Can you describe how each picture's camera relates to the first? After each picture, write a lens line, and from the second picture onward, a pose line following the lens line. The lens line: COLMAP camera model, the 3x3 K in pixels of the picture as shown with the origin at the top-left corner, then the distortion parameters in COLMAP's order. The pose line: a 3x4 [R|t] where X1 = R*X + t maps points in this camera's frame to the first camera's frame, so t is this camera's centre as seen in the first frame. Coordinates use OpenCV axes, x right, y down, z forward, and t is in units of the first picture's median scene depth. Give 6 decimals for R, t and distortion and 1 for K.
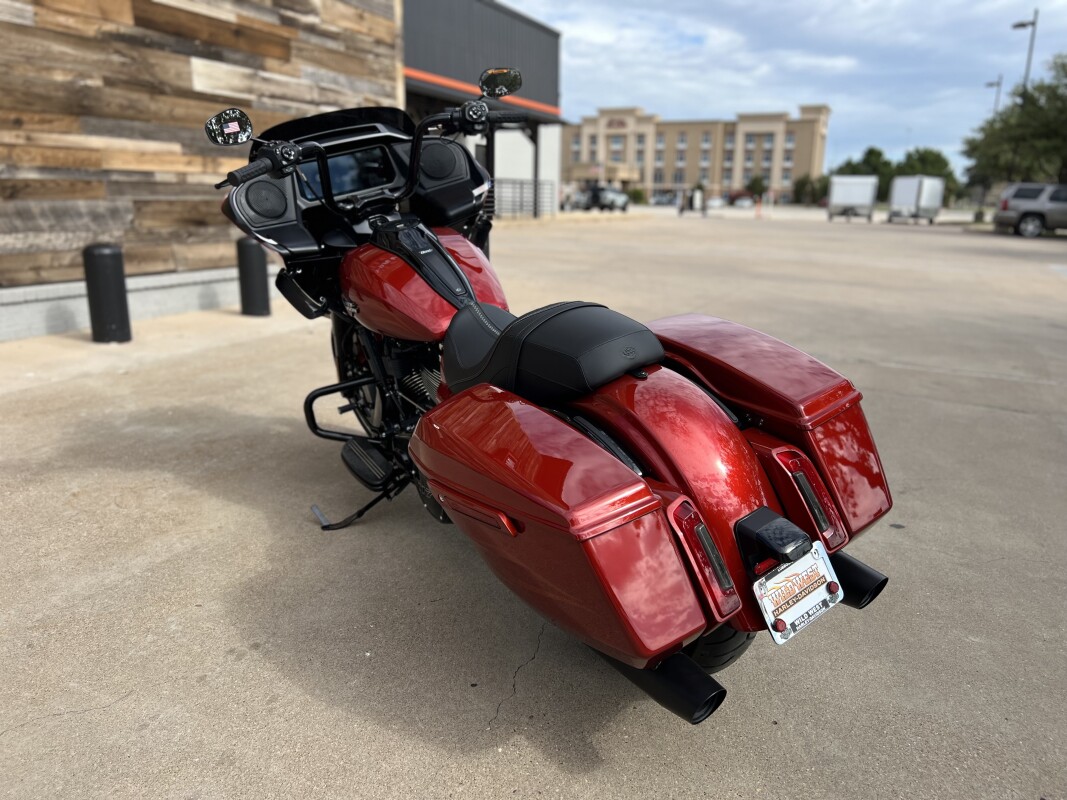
lens RADIAL K [[814.7, 0, 533.5], [0, 814.7, 400.0], [0, 0, 1]] dist [0.049109, -0.063846]
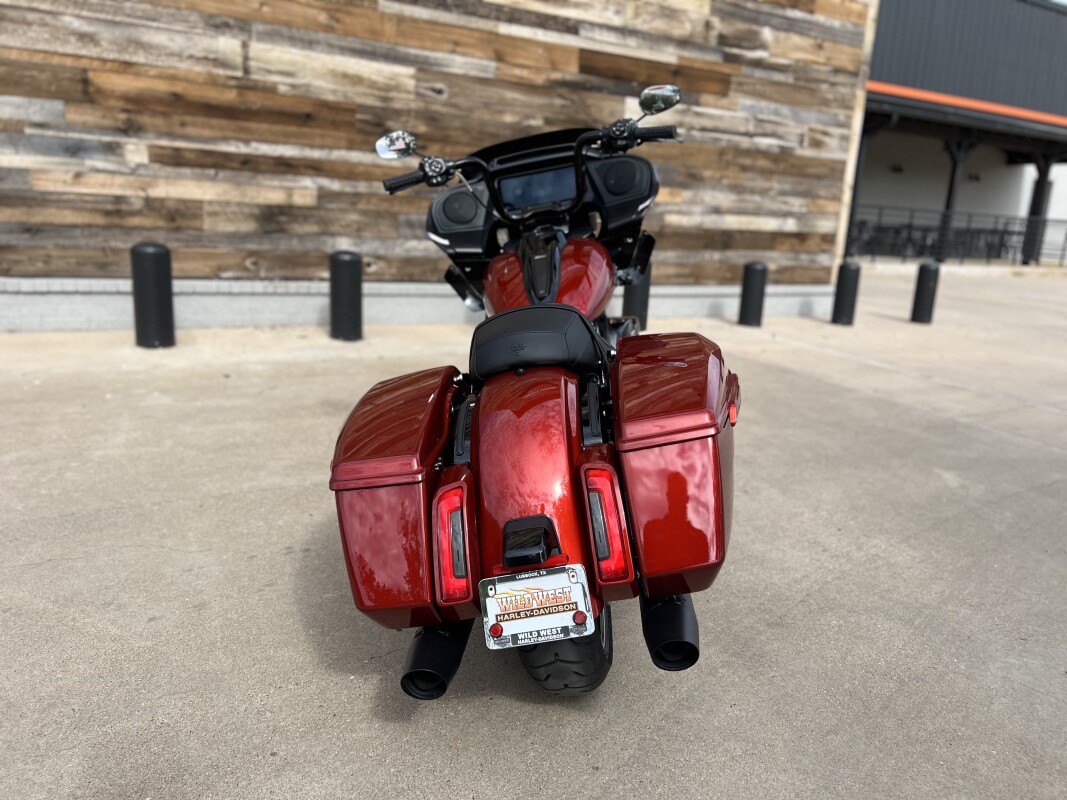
lens RADIAL K [[814.7, 0, 533.5], [0, 814.7, 400.0], [0, 0, 1]] dist [0.049109, -0.063846]
pose [[0.796320, 0.160549, -0.583179, 0.231339], [-0.185257, 0.982534, 0.017527, -0.004901], [0.575807, 0.094081, 0.812154, 0.057764]]
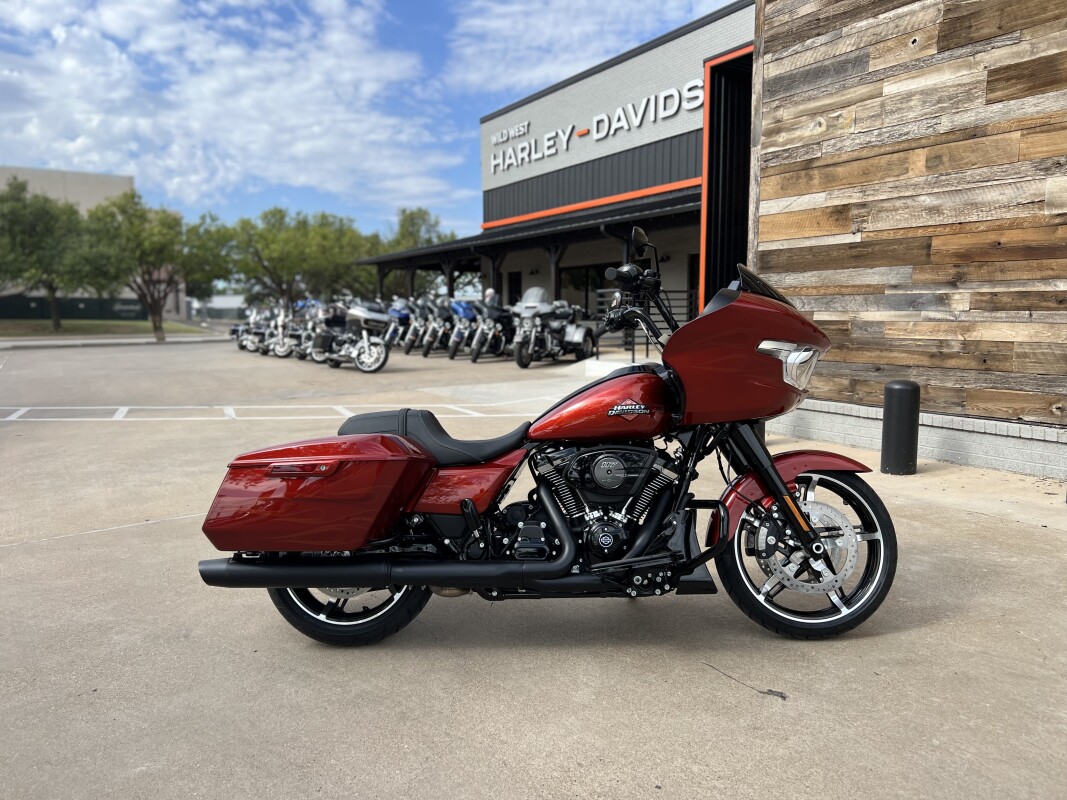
lens RADIAL K [[784.6, 0, 533.5], [0, 784.6, 400.0], [0, 0, 1]] dist [0.051156, -0.058114]
pose [[-0.576441, 0.069005, -0.814220, 0.404746], [-0.206644, 0.951730, 0.226956, -0.185917], [0.790578, 0.299081, -0.534356, 0.700292]]
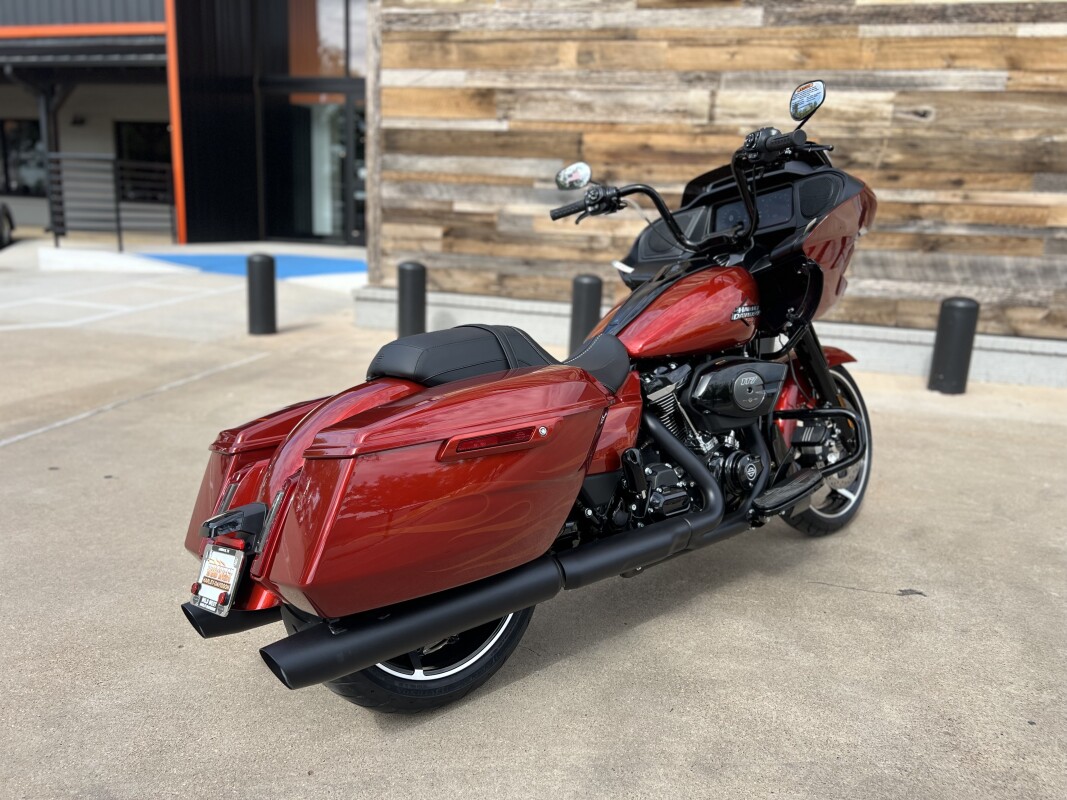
lens RADIAL K [[814.7, 0, 533.5], [0, 814.7, 400.0], [0, 0, 1]] dist [0.049109, -0.063846]
pose [[0.117520, 0.199210, -0.972885, 0.388436], [-0.281772, 0.946100, 0.159688, -0.075374], [0.952257, 0.255365, 0.167317, 0.329559]]
